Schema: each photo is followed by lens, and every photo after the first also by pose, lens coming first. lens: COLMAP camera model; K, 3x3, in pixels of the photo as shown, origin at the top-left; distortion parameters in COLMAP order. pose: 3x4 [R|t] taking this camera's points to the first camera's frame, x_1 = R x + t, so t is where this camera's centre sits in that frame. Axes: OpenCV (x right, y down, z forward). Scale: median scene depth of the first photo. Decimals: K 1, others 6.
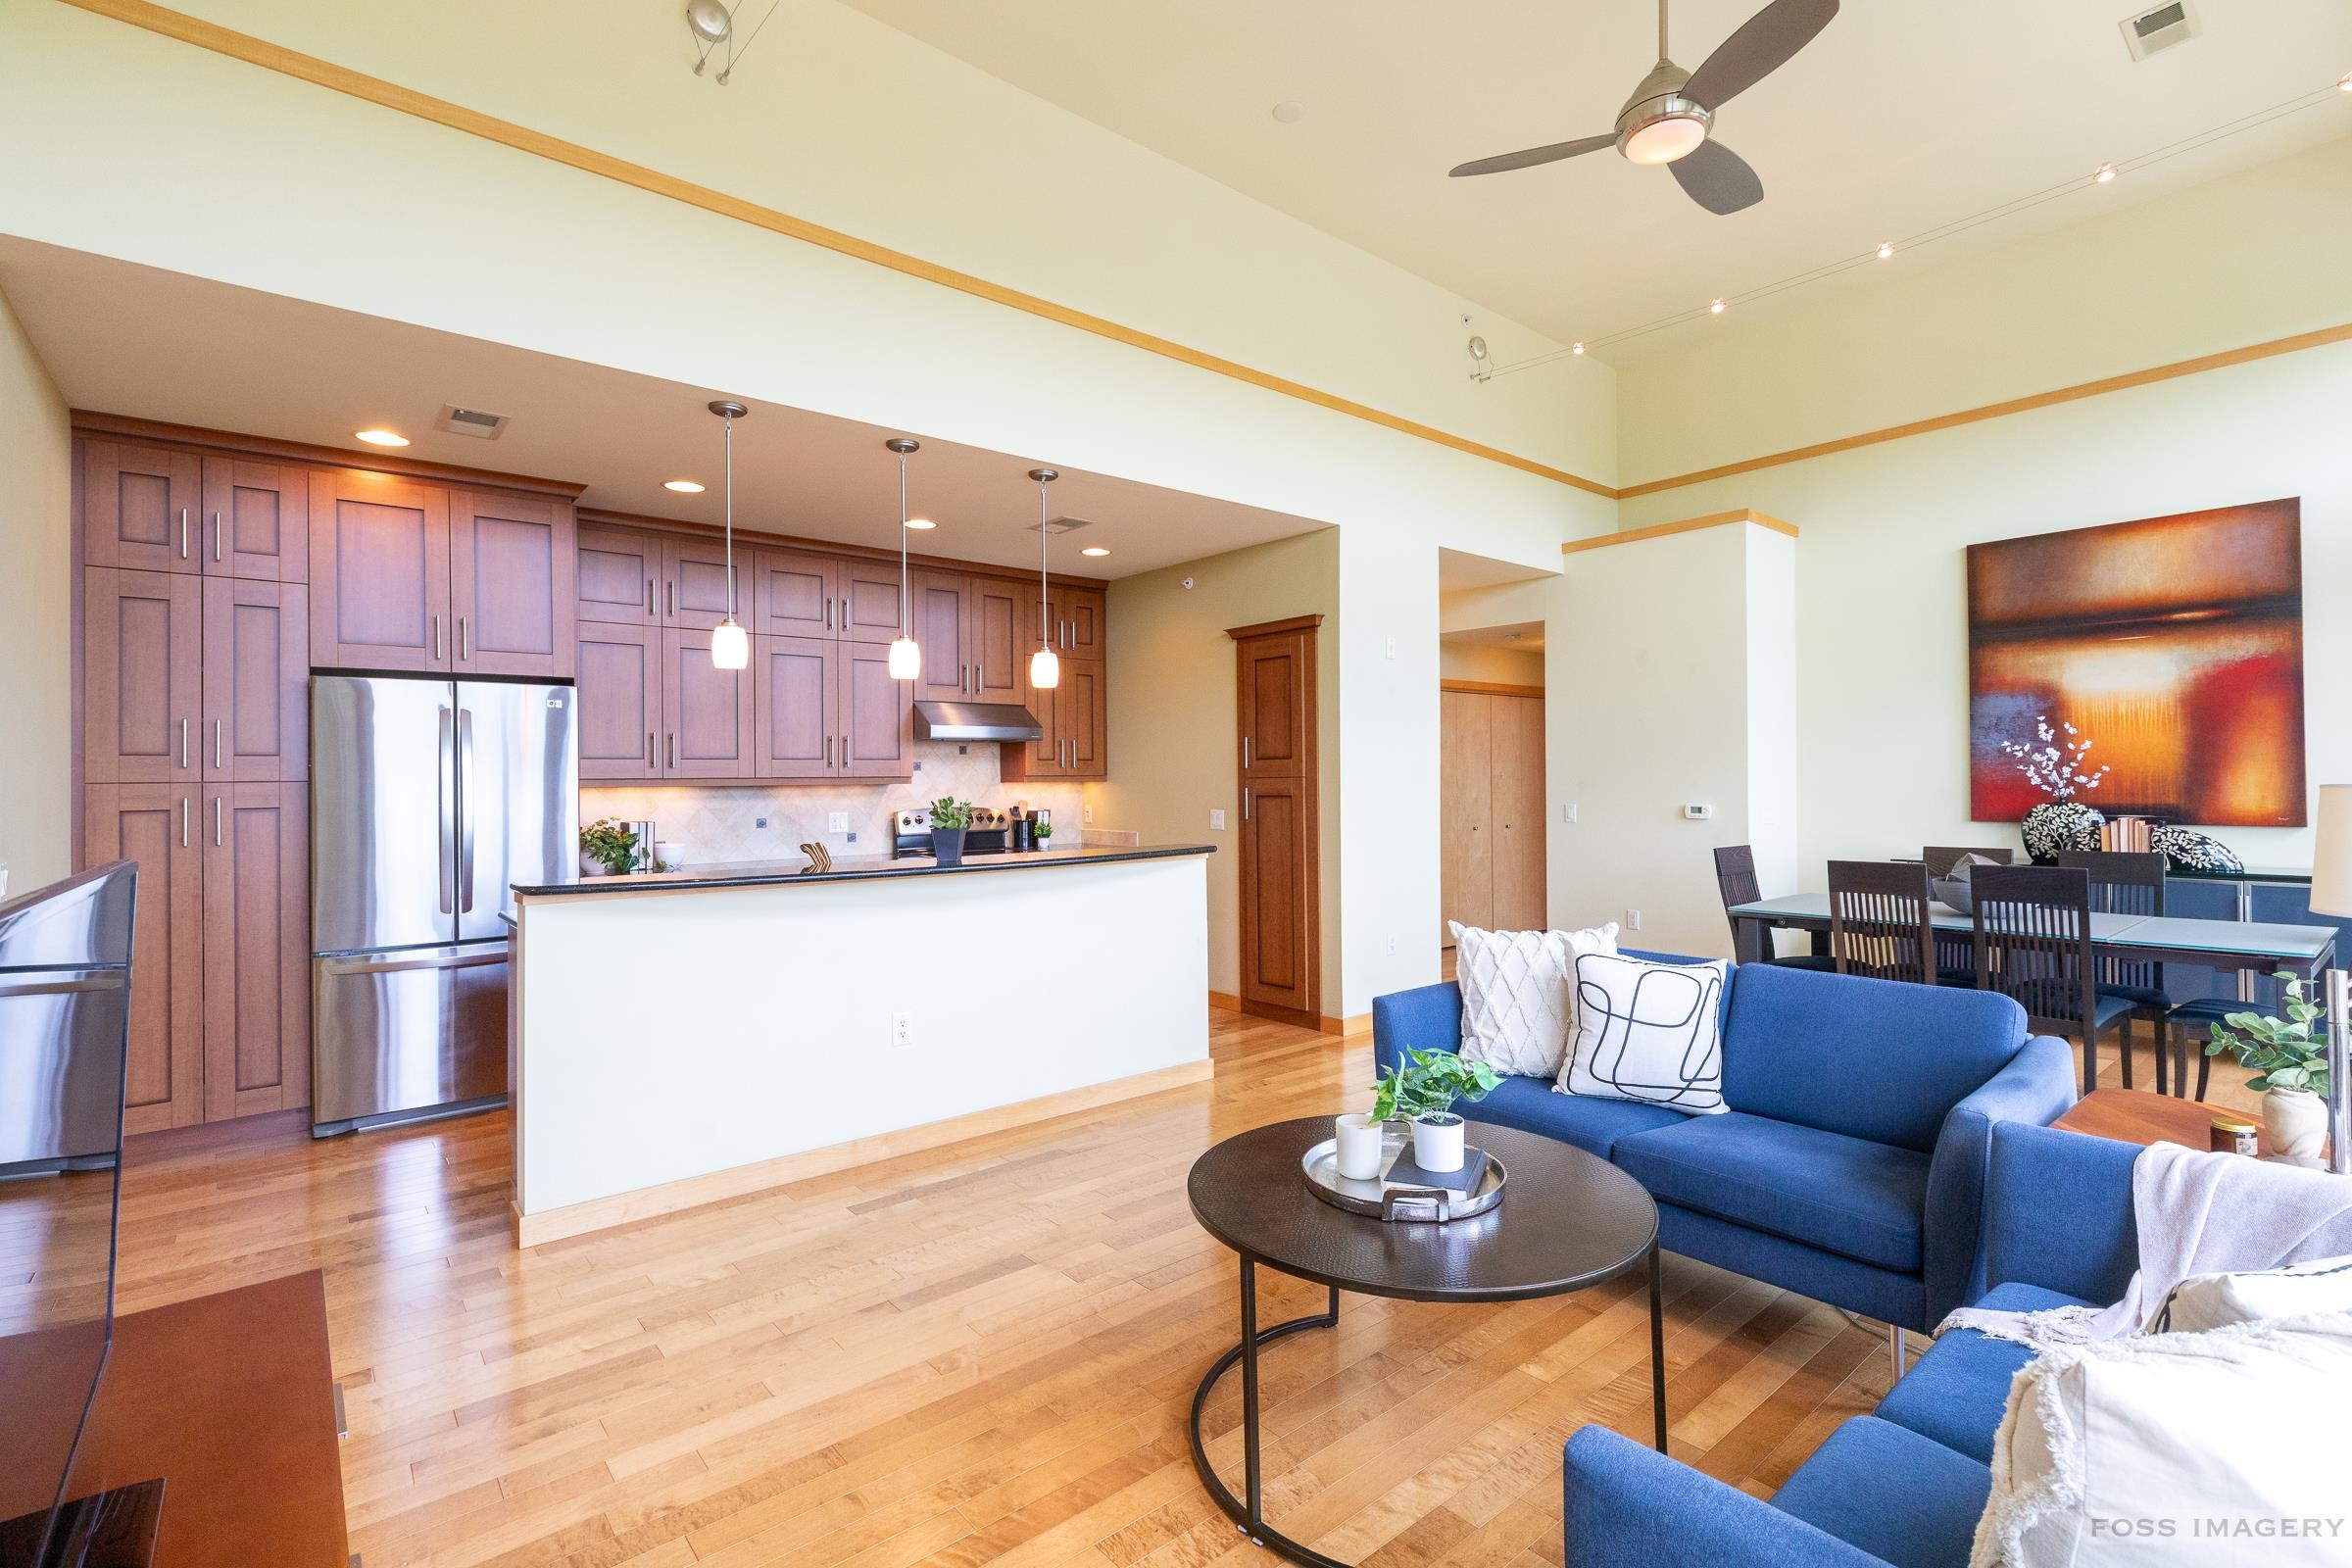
lens RADIAL K [[1070.8, 0, 1193.1], [0, 1070.8, 775.6], [0, 0, 1]] dist [0.003874, -0.000507]
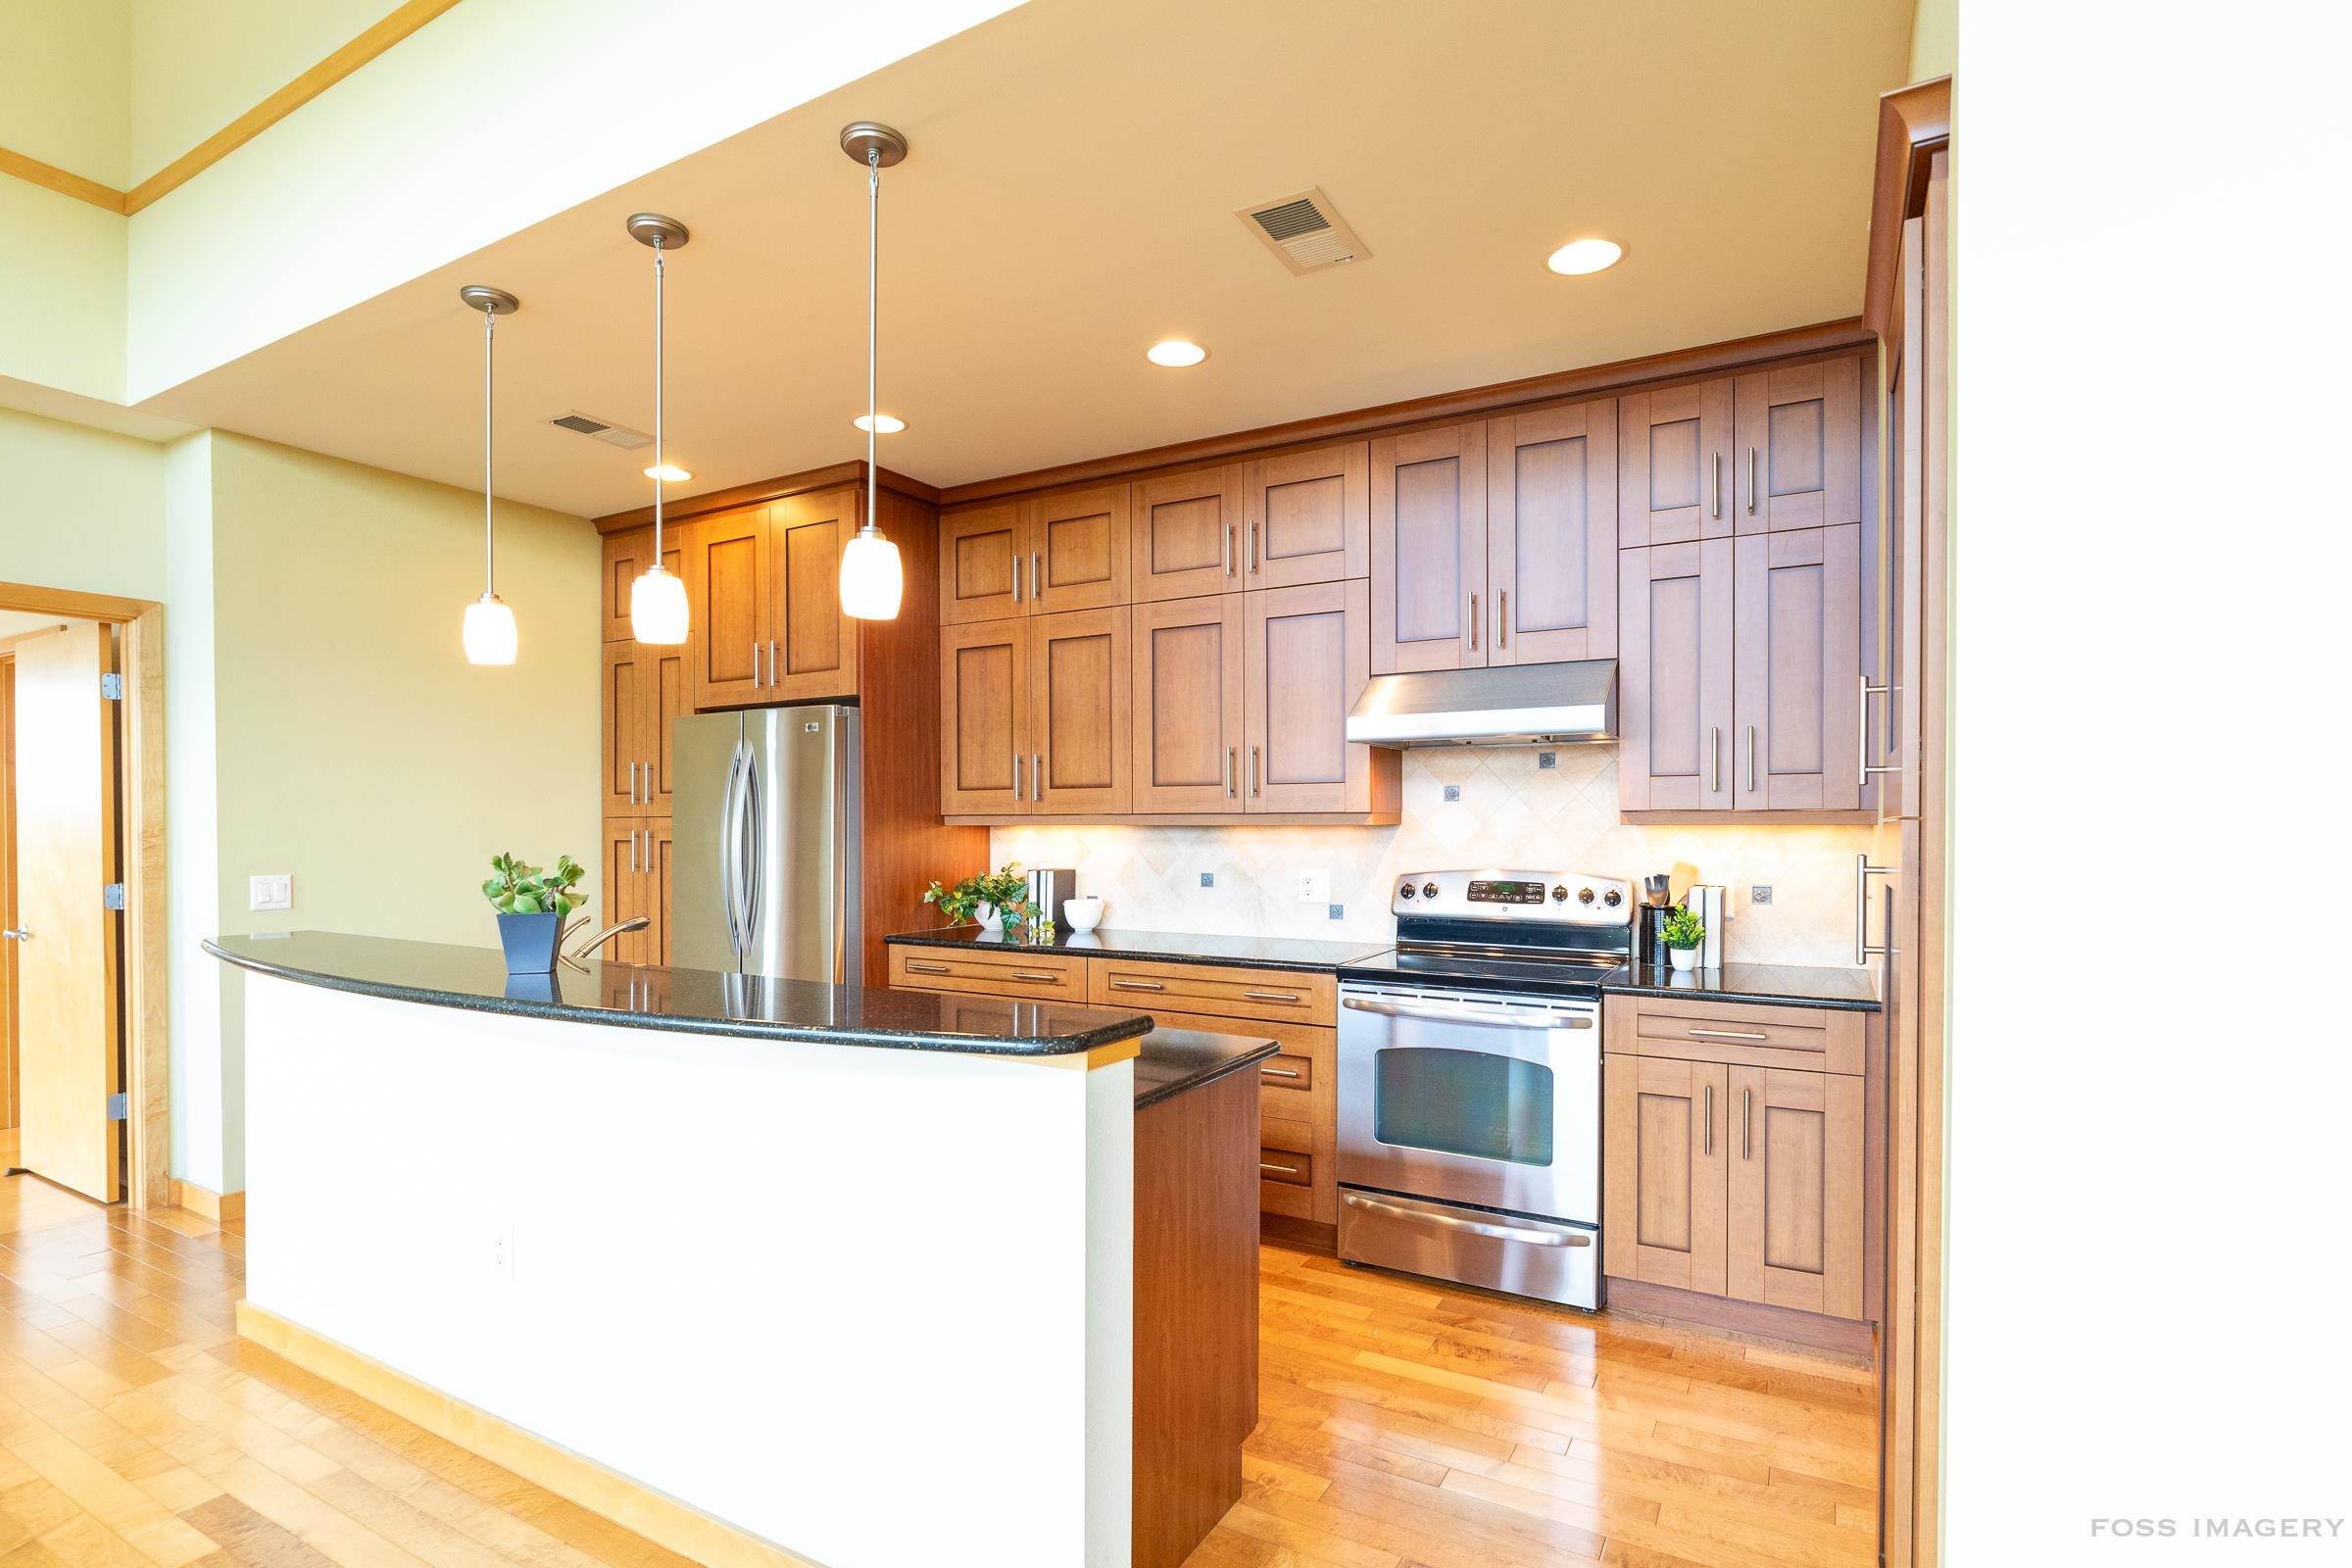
lens RADIAL K [[1138.2, 0, 1170.8], [0, 1138.2, 832.9], [0, 0, 1]] dist [-0.007103, 0.001482]
pose [[0.338063, 0.018908, -0.940933, 0.341992], [0.001658, 0.999785, 0.020686, -0.000768], [0.941122, -0.008553, 0.337959, 0.913807]]
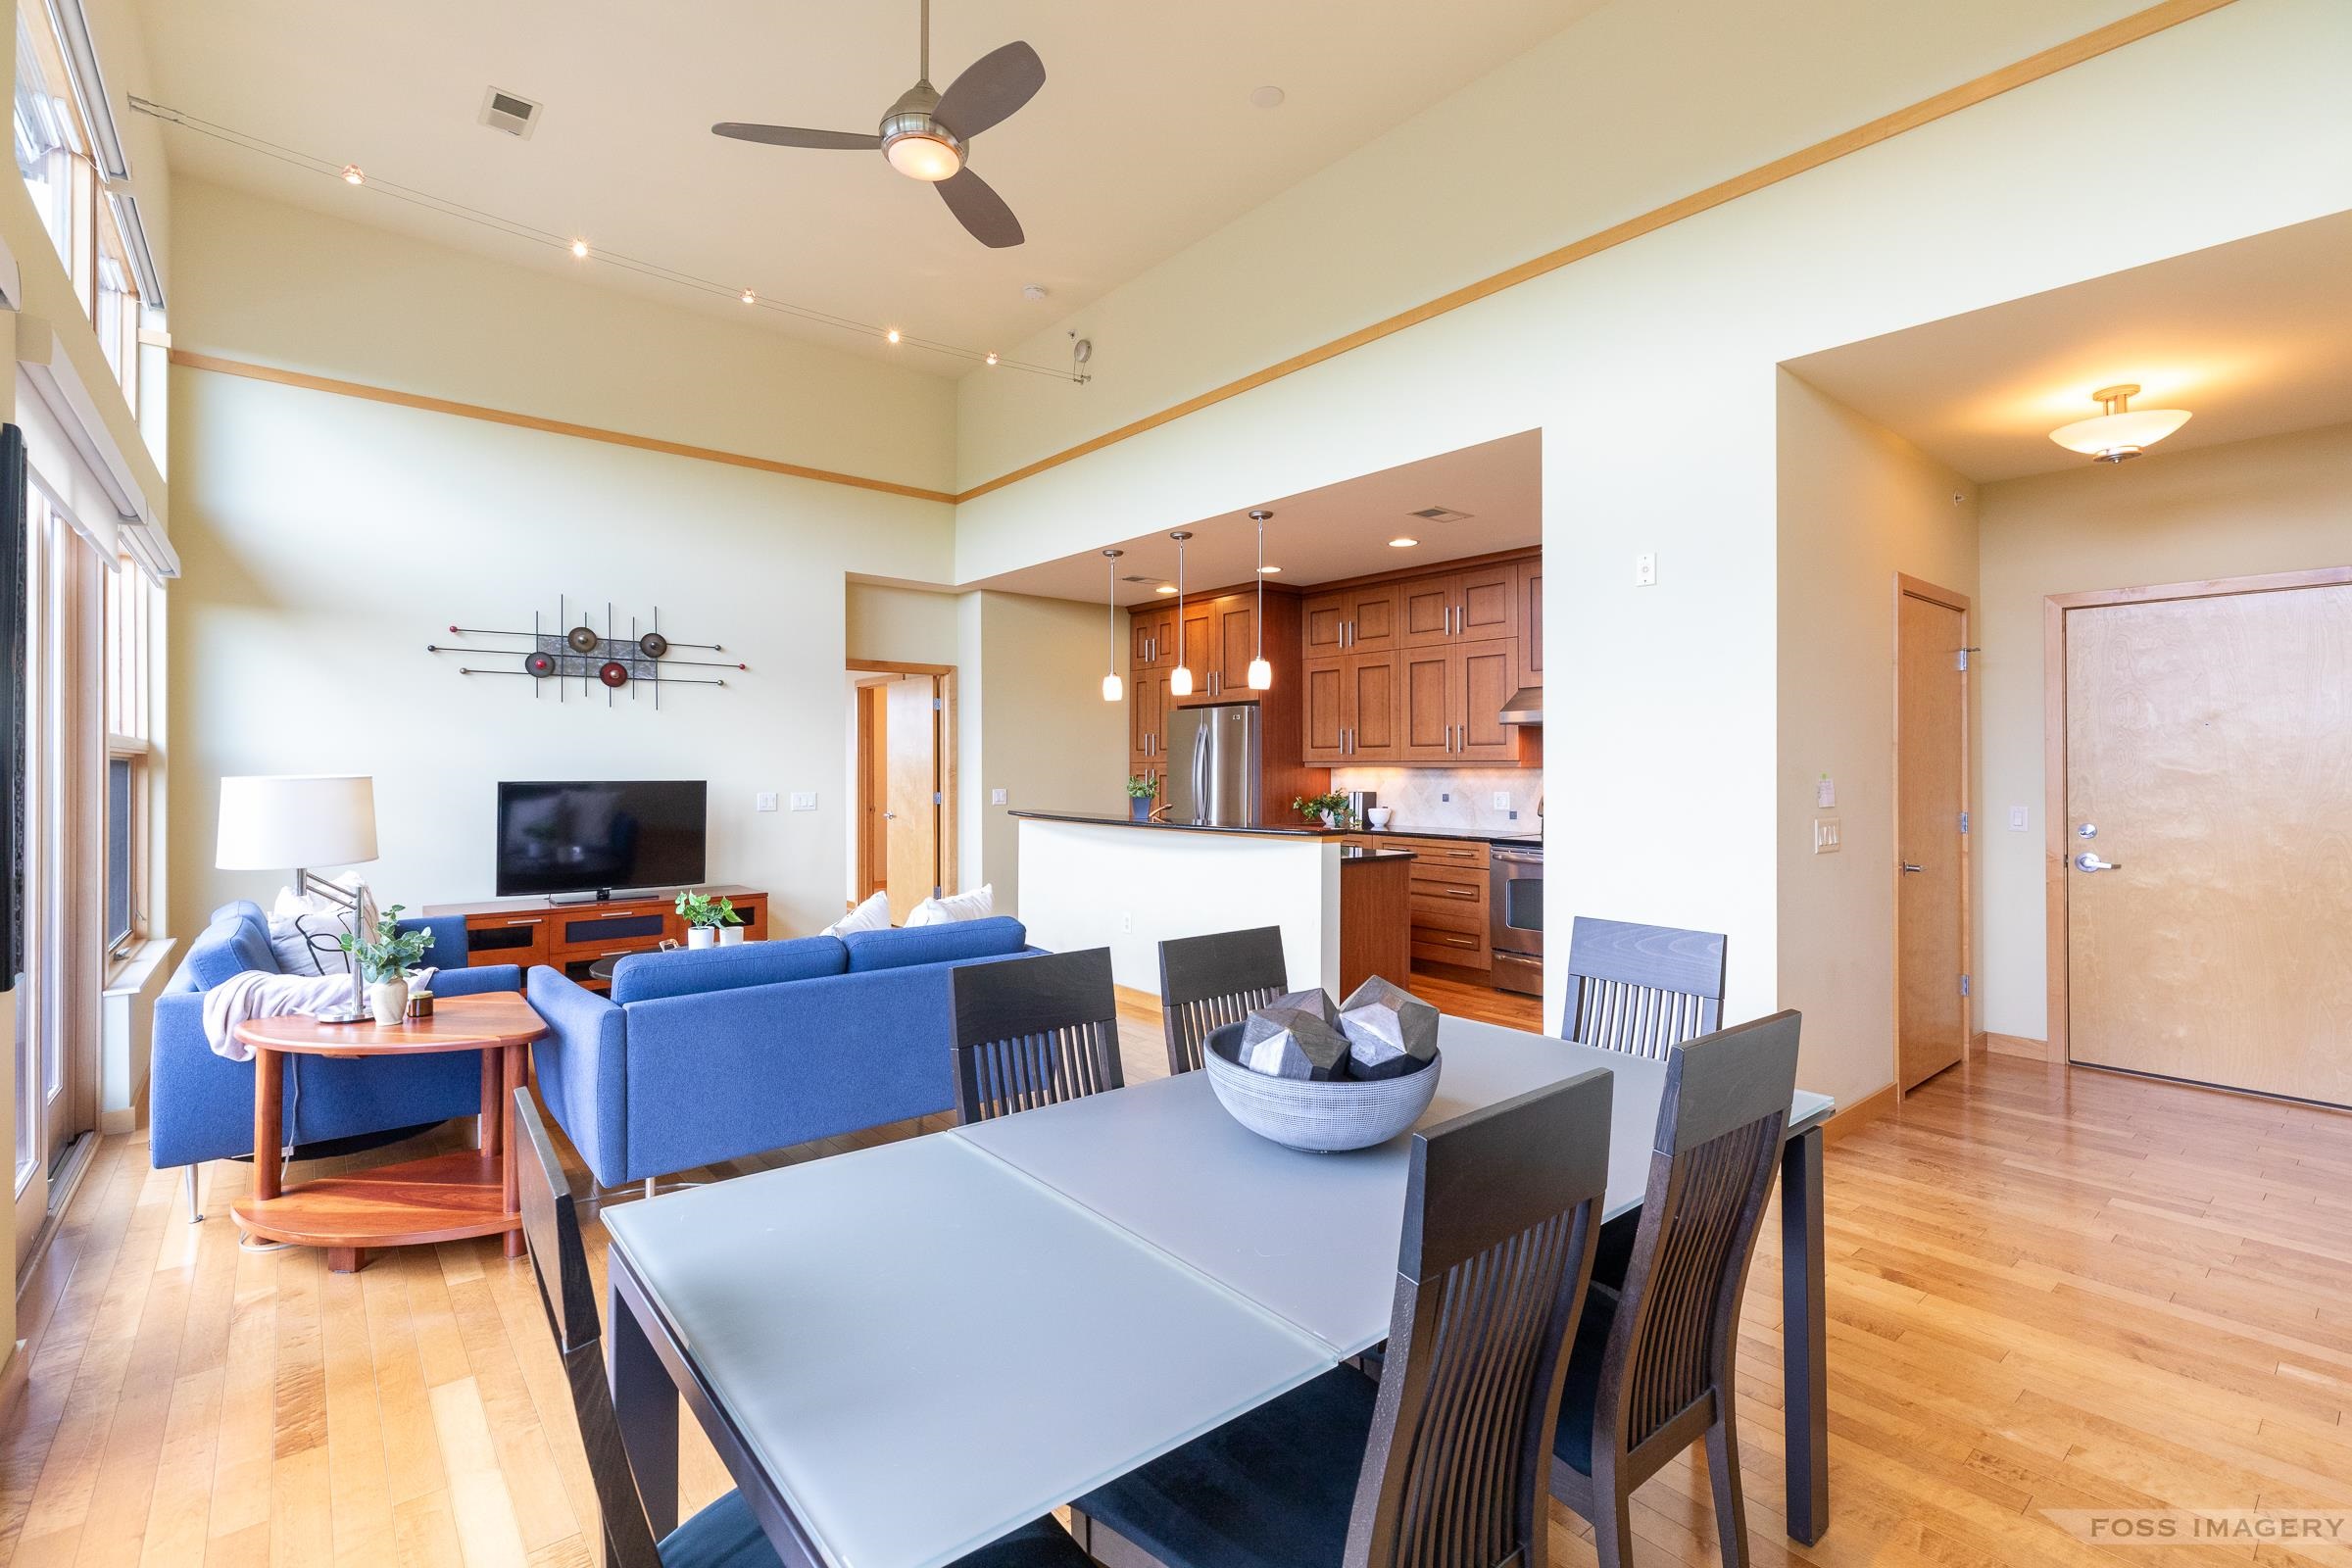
lens RADIAL K [[1070.8, 0, 1176.8], [0, 1070.8, 764.7], [0, 0, 1]] dist [0.003874, -0.000507]
pose [[-0.011138, 0.007887, -0.999907, 1.039934], [0.003367, 0.999964, 0.007850, -0.005250], [0.999932, -0.003279, -0.011164, 0.878495]]
